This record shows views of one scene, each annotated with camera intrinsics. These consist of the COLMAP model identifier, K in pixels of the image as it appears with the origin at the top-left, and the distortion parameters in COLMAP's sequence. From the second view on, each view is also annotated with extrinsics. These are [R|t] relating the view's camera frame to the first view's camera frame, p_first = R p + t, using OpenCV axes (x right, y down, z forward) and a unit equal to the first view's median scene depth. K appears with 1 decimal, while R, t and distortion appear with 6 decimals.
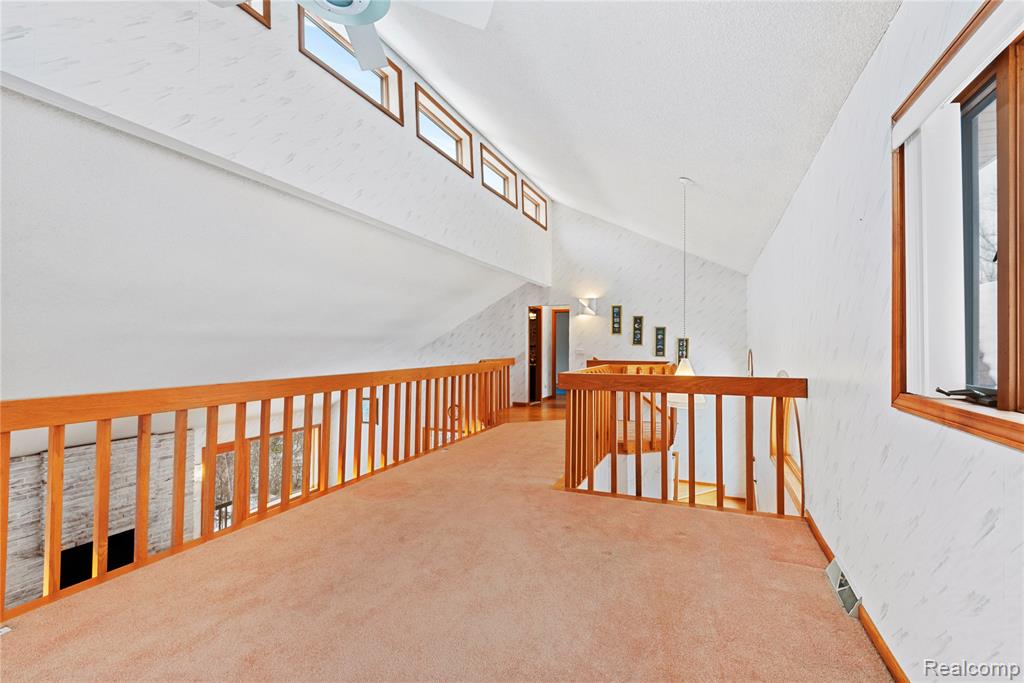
lens RADIAL K [[458.7, 0, 514.2], [0, 458.7, 344.0], [0, 0, 1]] dist [0.015862, -0.009144]
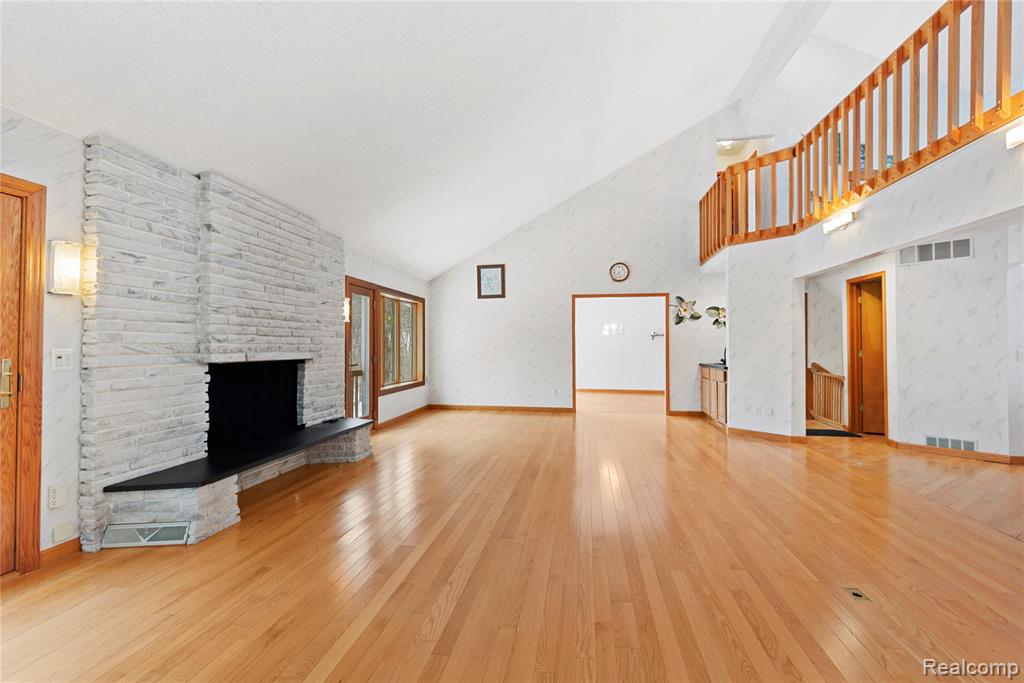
lens RADIAL K [[458.7, 0, 516.9], [0, 458.7, 339.7], [0, 0, 1]] dist [0.015862, -0.009144]
pose [[0.972779, -0.000642, 0.231732, -0.723143], [0.002254, 0.999975, -0.006689, 0.398877], [-0.231722, 0.007029, 0.972757, 0.349032]]
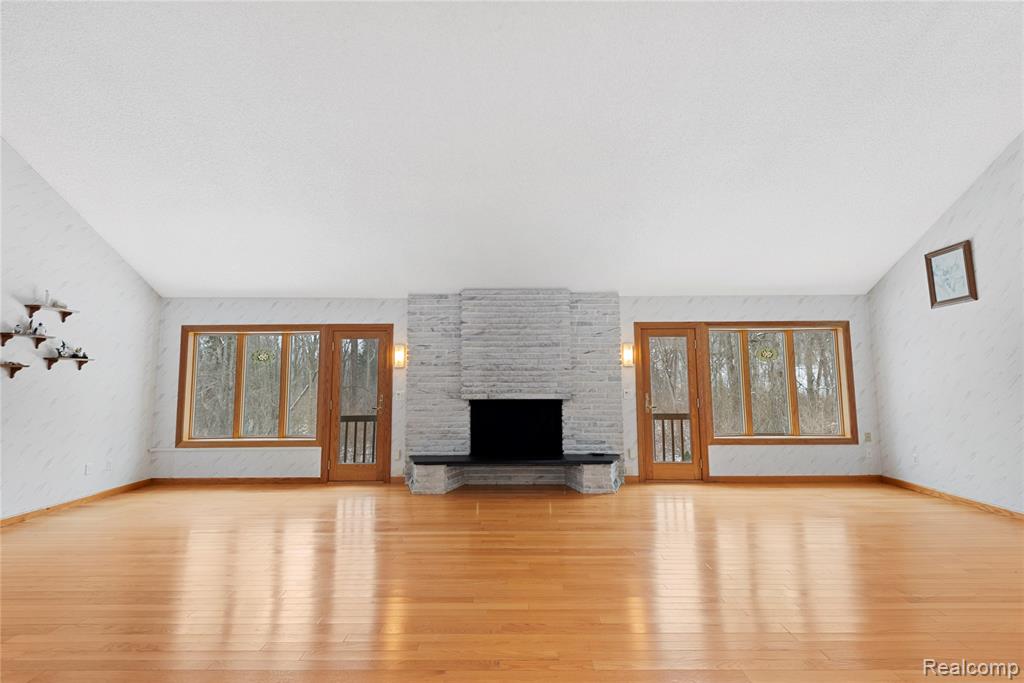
lens RADIAL K [[458.7, 0, 510.0], [0, 458.7, 341.0], [0, 0, 1]] dist [0.015862, -0.009144]
pose [[0.366095, -0.094237, -0.925793, -0.093036], [0.011496, 0.995241, -0.096761, 0.395805], [0.930506, 0.024781, 0.365437, 0.680825]]
